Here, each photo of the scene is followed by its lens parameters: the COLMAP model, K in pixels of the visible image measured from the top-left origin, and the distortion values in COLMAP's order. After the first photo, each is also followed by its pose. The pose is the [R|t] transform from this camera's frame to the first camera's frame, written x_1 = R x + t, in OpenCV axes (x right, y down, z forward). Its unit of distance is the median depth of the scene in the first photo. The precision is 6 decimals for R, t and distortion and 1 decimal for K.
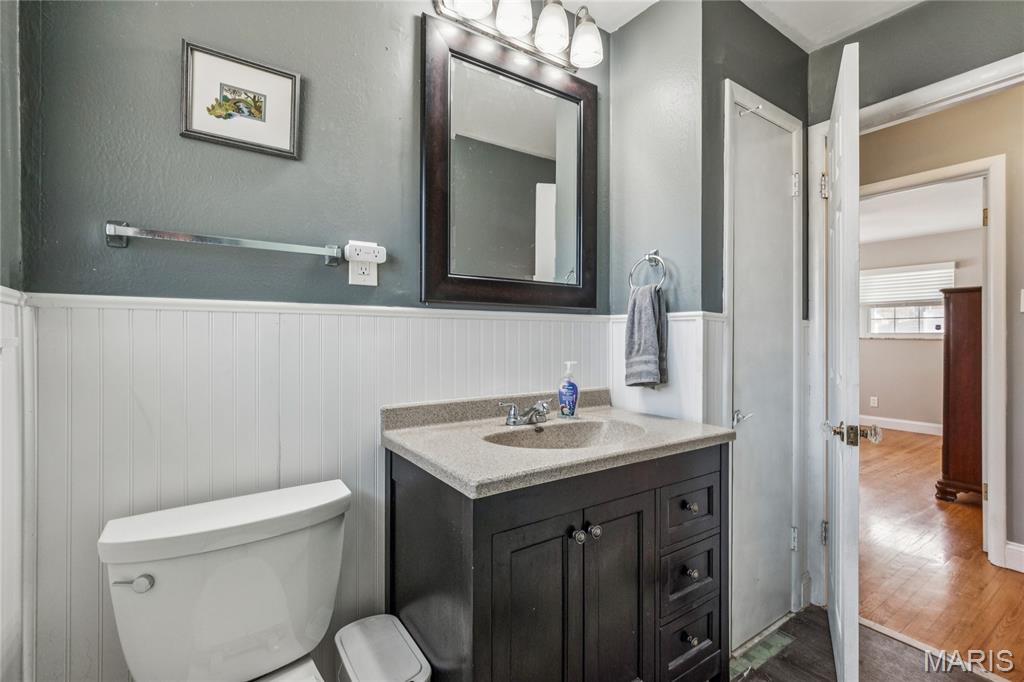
lens RADIAL K [[456.4, 0, 506.7], [0, 456.4, 338.3], [0, 0, 1]] dist [-0.005017, -0.000115]
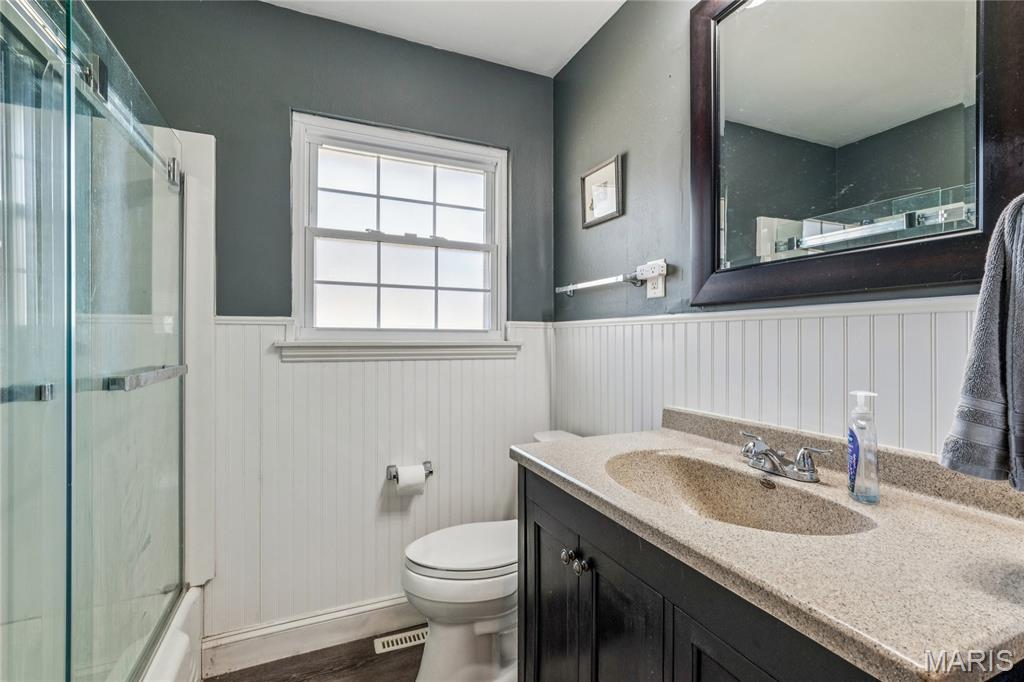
lens RADIAL K [[456.4, 0, 509.0], [0, 456.4, 341.3], [0, 0, 1]] dist [-0.005017, -0.000115]
pose [[-0.193731, 0.000405, -0.981055, 0.868737], [-0.003125, 0.999995, 0.001030, -0.005273], [0.981050, 0.003265, -0.193728, 0.837660]]
